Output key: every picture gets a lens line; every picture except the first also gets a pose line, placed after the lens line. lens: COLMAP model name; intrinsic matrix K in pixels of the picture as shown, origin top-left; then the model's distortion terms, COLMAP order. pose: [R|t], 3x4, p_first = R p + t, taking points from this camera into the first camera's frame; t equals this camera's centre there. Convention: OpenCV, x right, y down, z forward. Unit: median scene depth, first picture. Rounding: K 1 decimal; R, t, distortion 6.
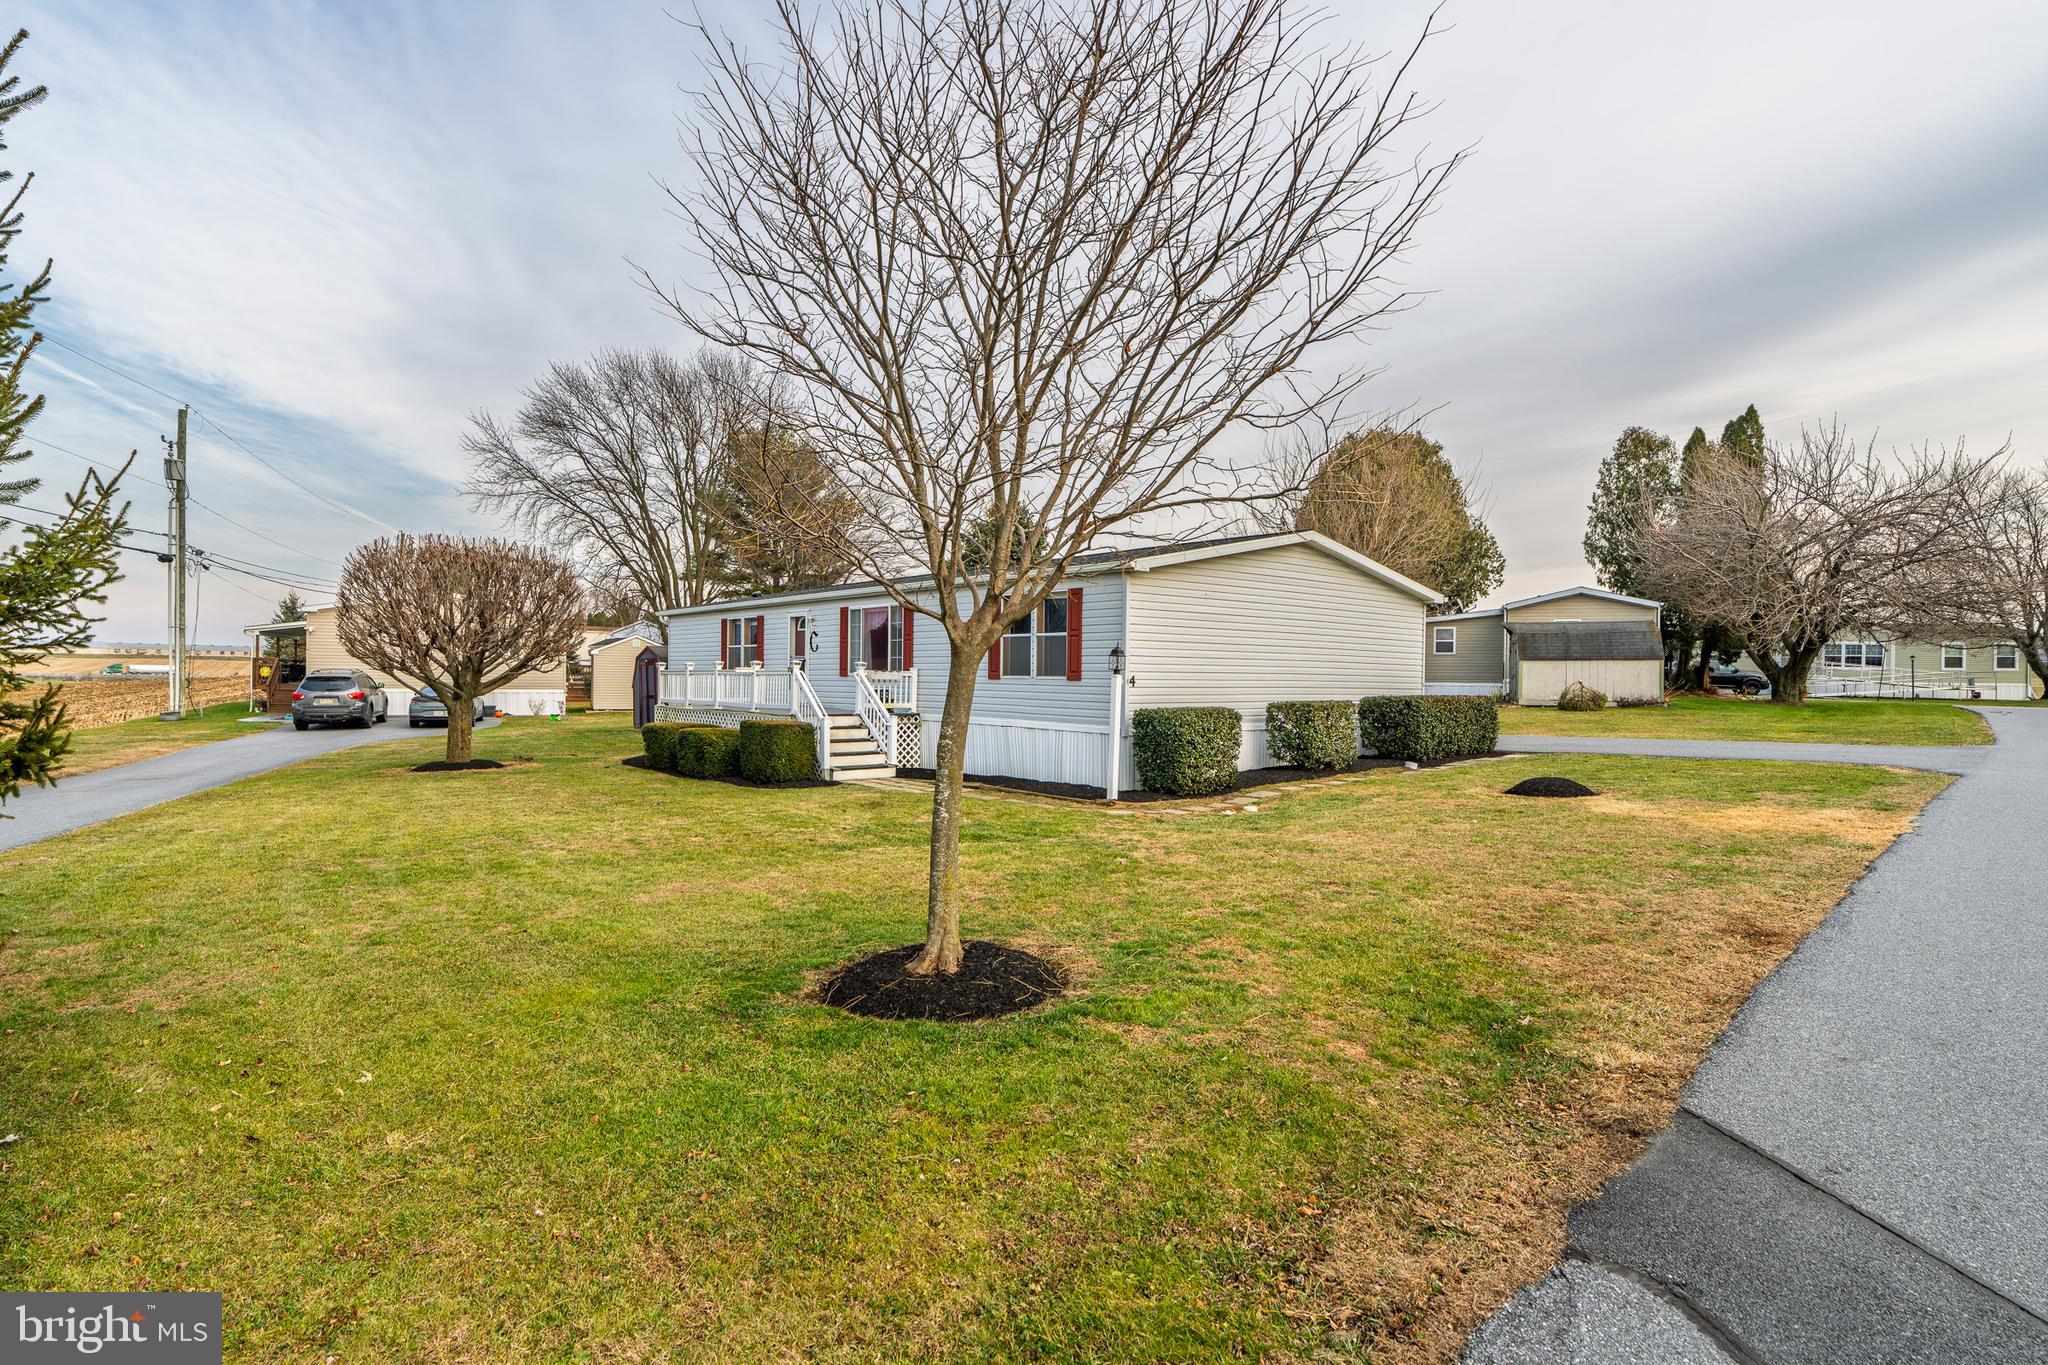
lens RADIAL K [[1055.6, 0, 995.9], [0, 1055.6, 688.0], [0, 0, 1]] dist [0.003173, -0.000129]
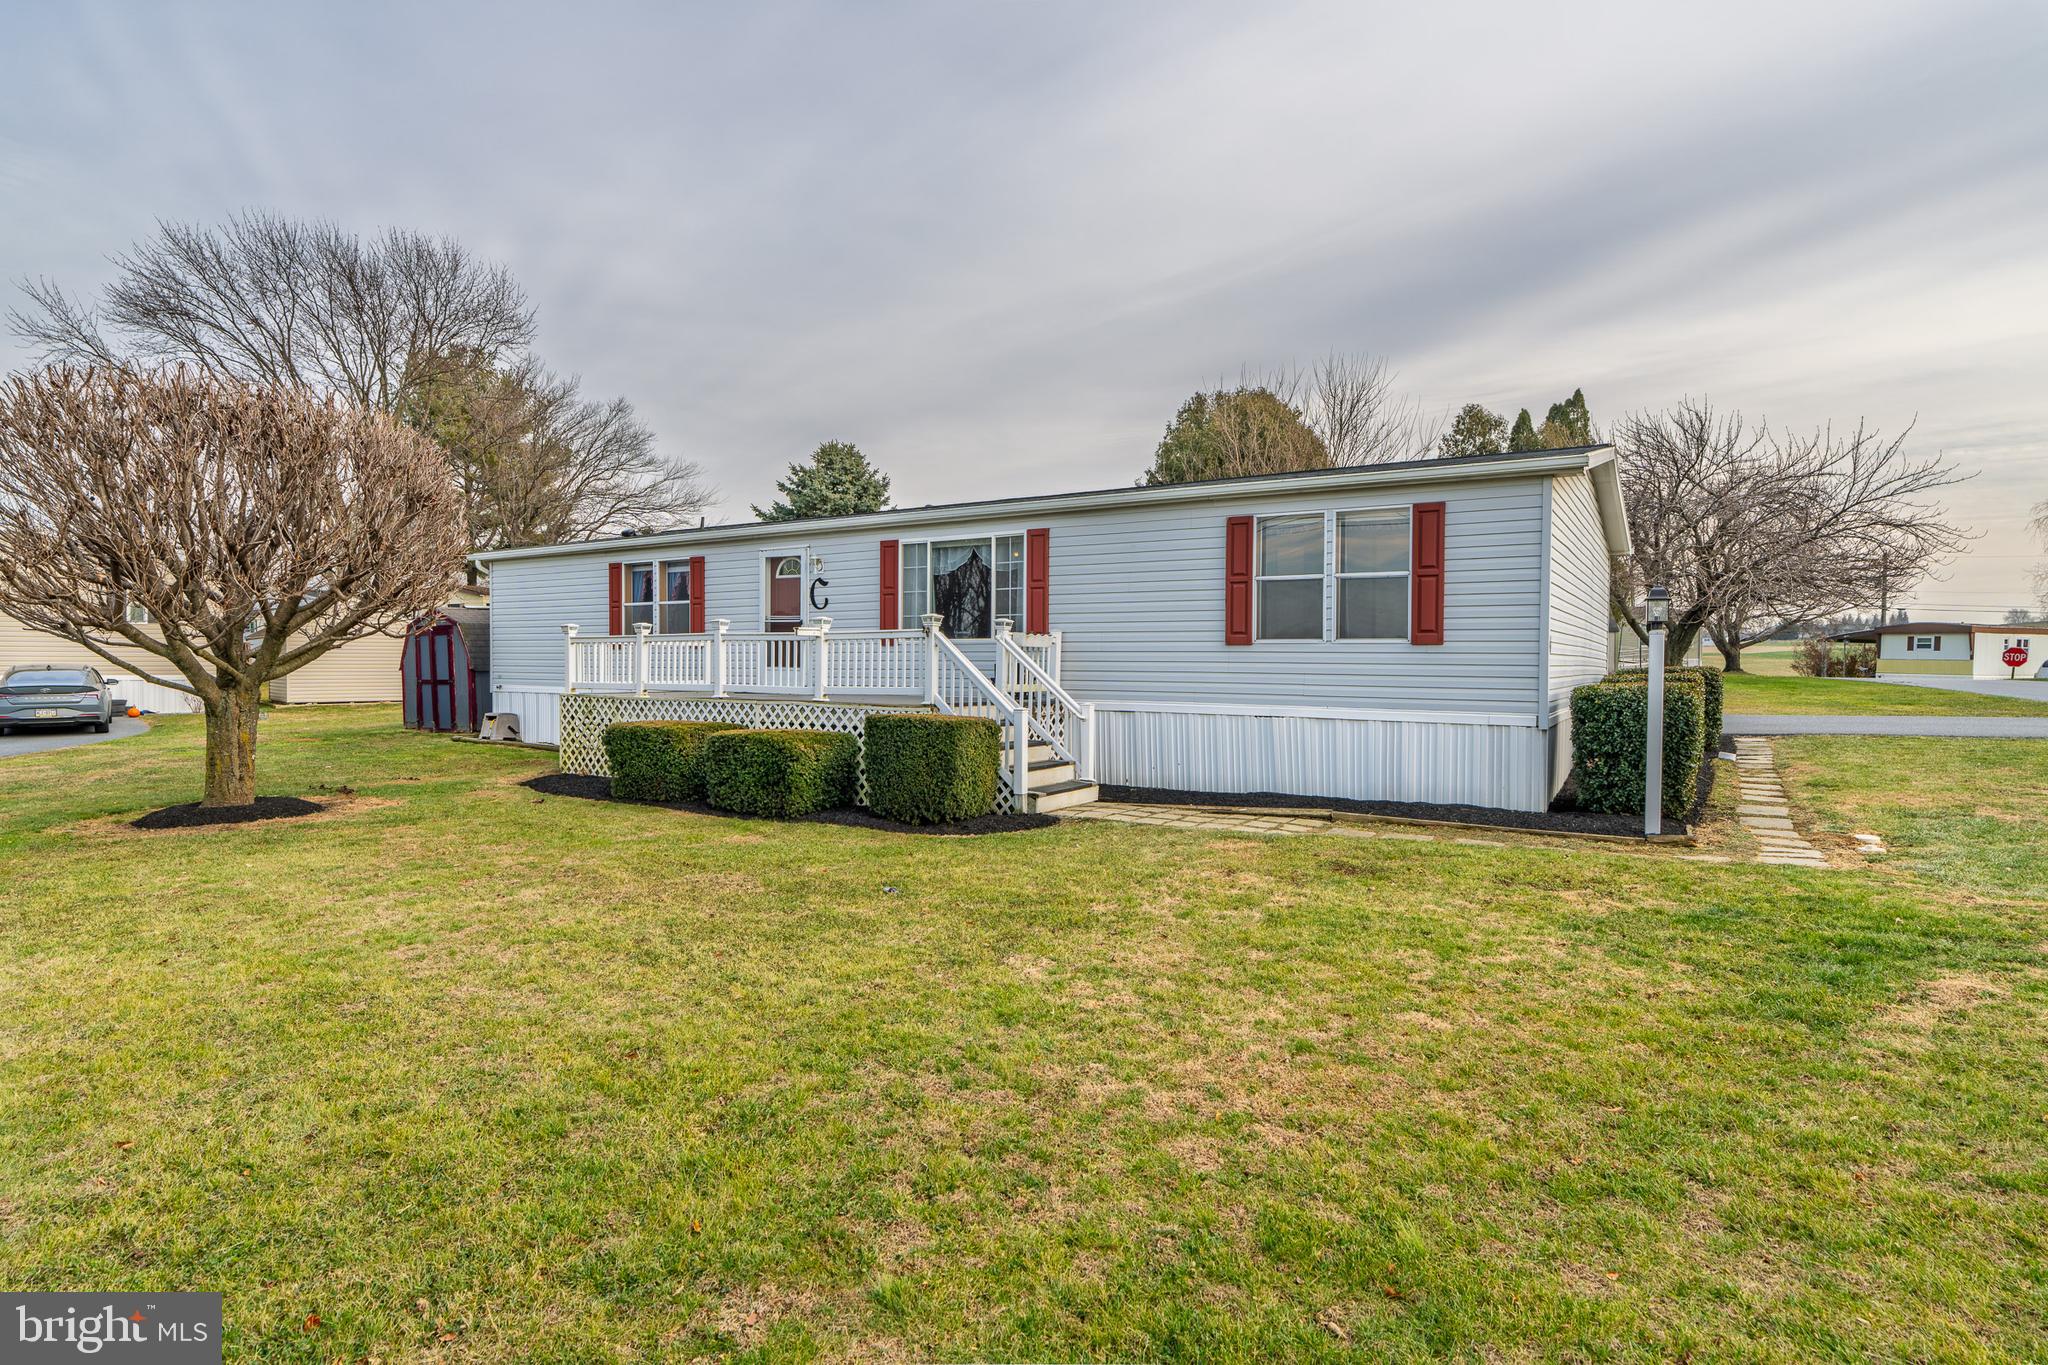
lens RADIAL K [[1055.6, 0, 995.9], [0, 1055.6, 688.0], [0, 0, 1]] dist [0.003173, -0.000129]
pose [[0.950756, -0.012712, 0.309680, -0.294114], [0.007294, 0.999800, 0.018647, 0.004292], [-0.309855, -0.015470, 0.950658, 0.356640]]
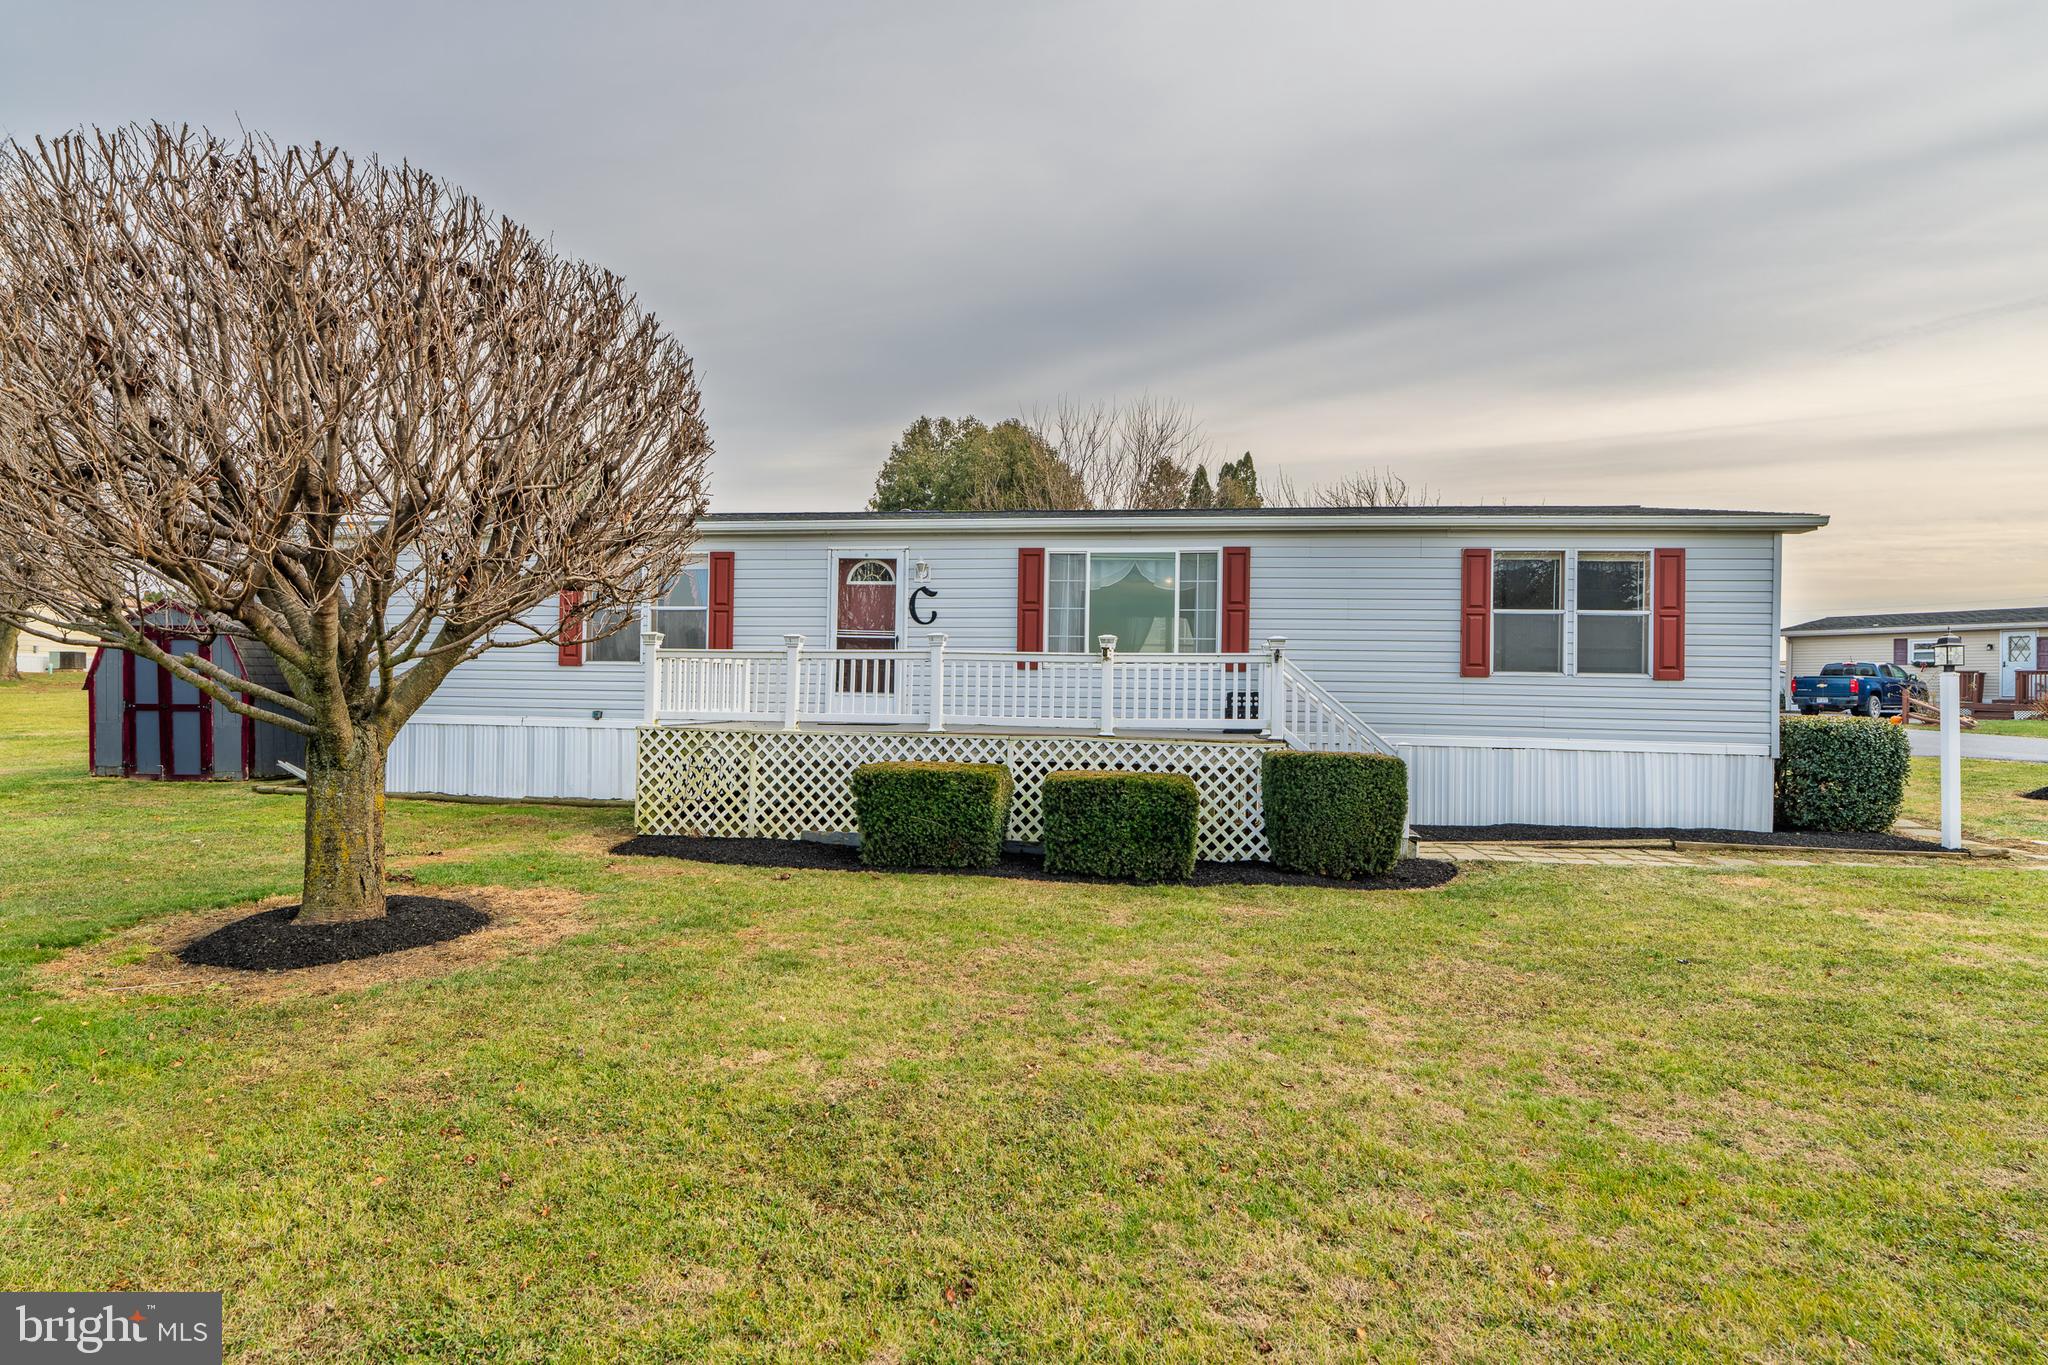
lens RADIAL K [[1055.6, 0, 995.9], [0, 1055.6, 688.0], [0, 0, 1]] dist [0.003173, -0.000129]
pose [[0.737658, 0.003926, 0.675163, -0.561442], [-0.003447, 0.999992, -0.002049, 0.000831], [-0.675166, -0.000816, 0.737665, 0.604715]]
